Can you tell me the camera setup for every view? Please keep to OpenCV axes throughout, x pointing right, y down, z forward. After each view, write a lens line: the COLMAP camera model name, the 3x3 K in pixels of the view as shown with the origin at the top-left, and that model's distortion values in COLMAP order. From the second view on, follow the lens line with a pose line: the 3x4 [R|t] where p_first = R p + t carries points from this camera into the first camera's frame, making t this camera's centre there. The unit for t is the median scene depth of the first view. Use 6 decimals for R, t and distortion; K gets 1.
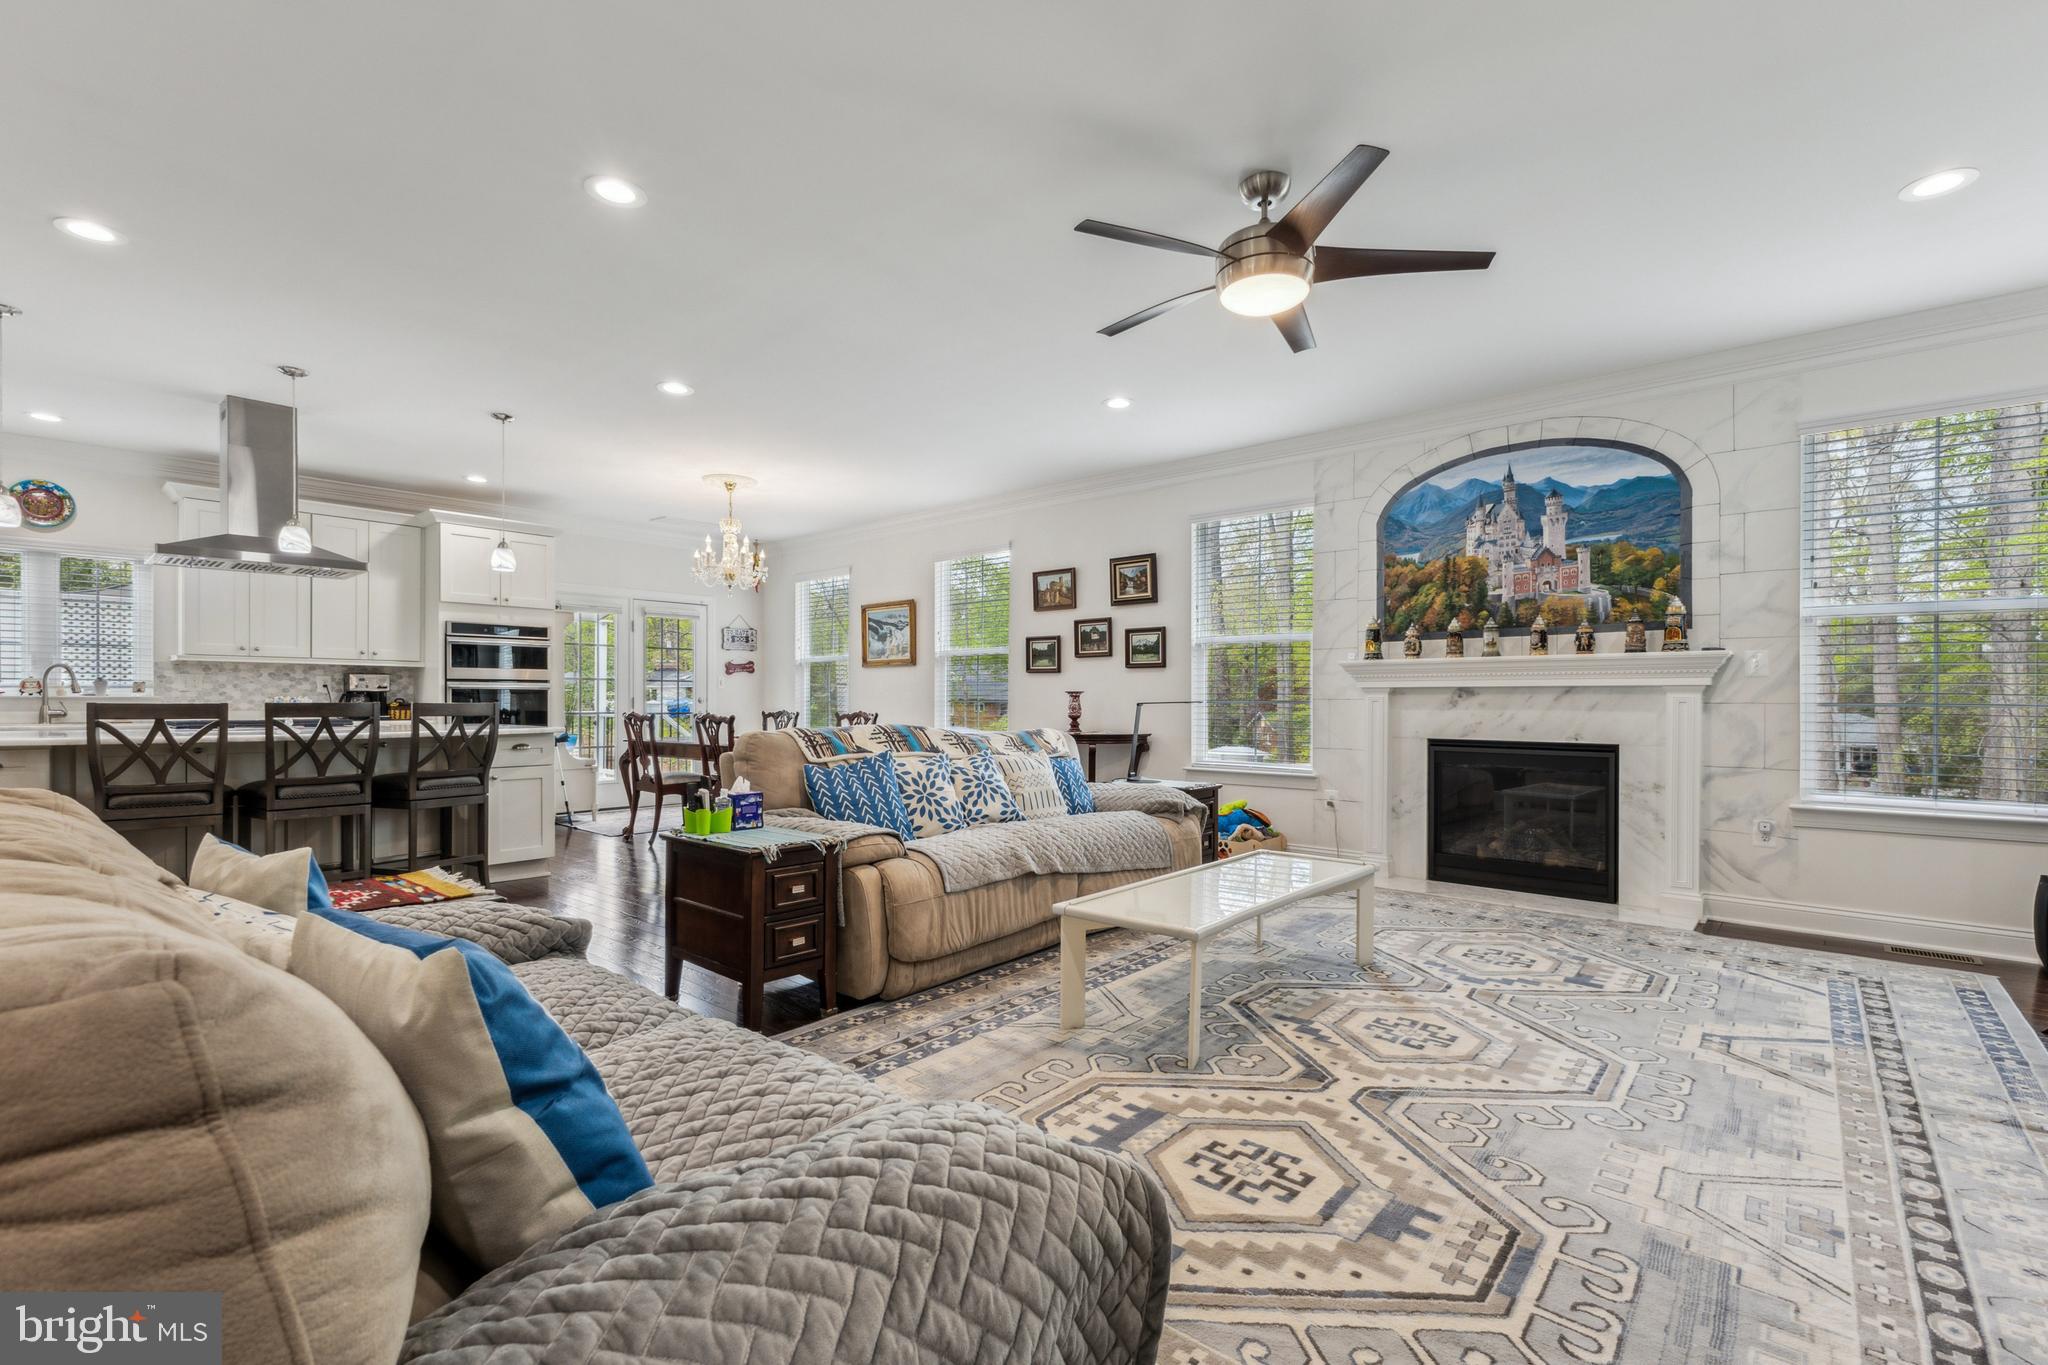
lens RADIAL K [[898.1, 0, 1026.5], [0, 898.1, 700.0], [0, 0, 1]] dist [0.001118, 0.000295]
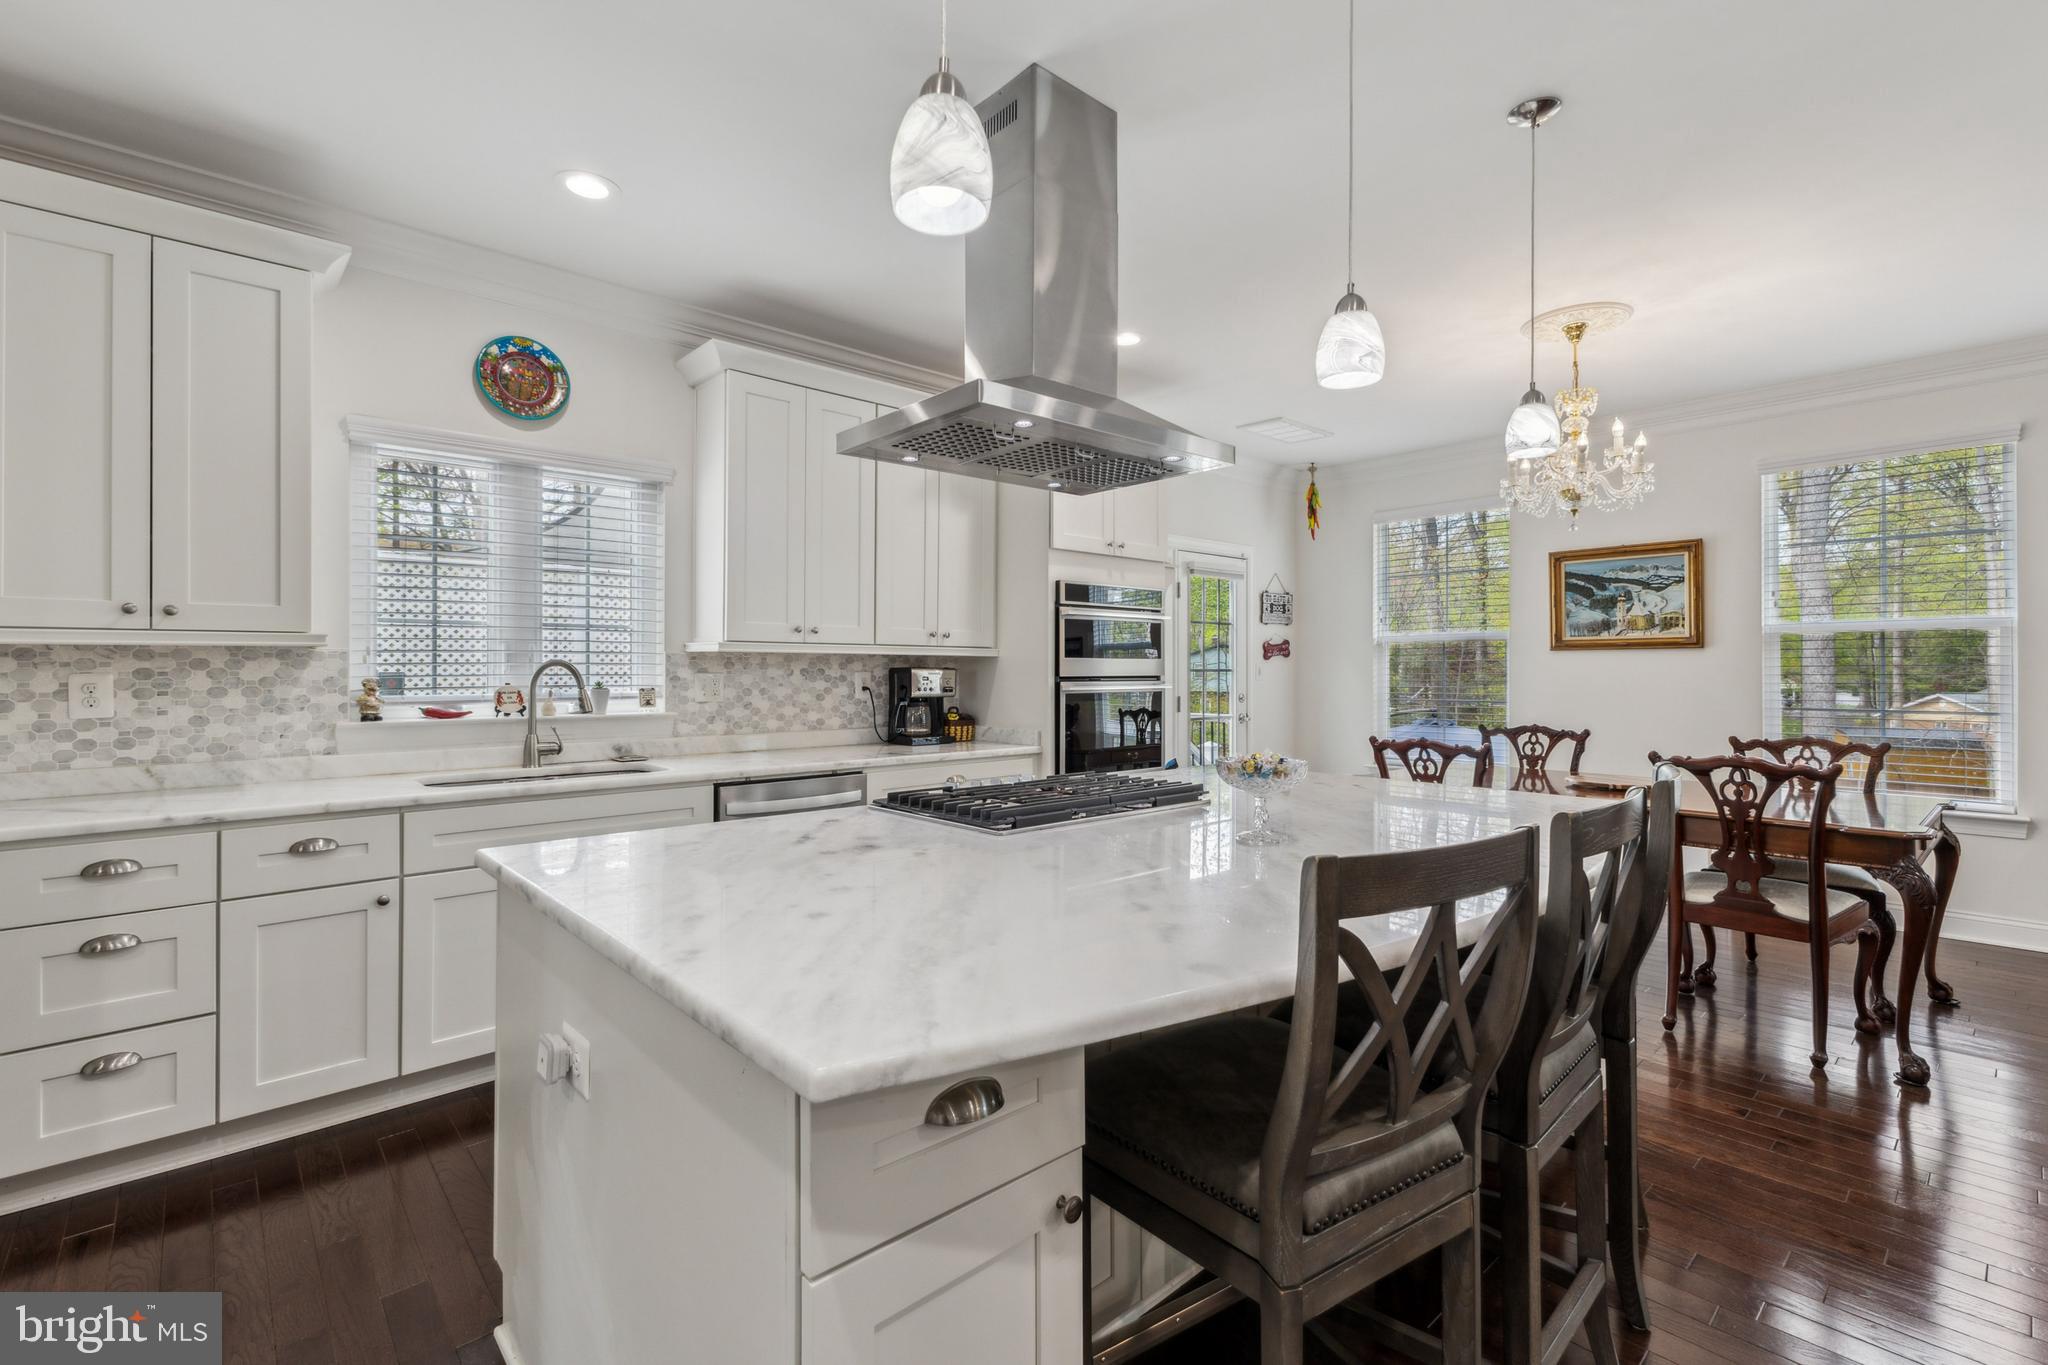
lens RADIAL K [[898.1, 0, 1023.8], [0, 898.1, 665.8], [0, 0, 1]] dist [0.001118, 0.000295]
pose [[0.991394, -0.002504, -0.130885, -0.589029], [0.001806, 0.999984, -0.005449, -0.027563], [0.130896, 0.005166, 0.991383, 0.396501]]
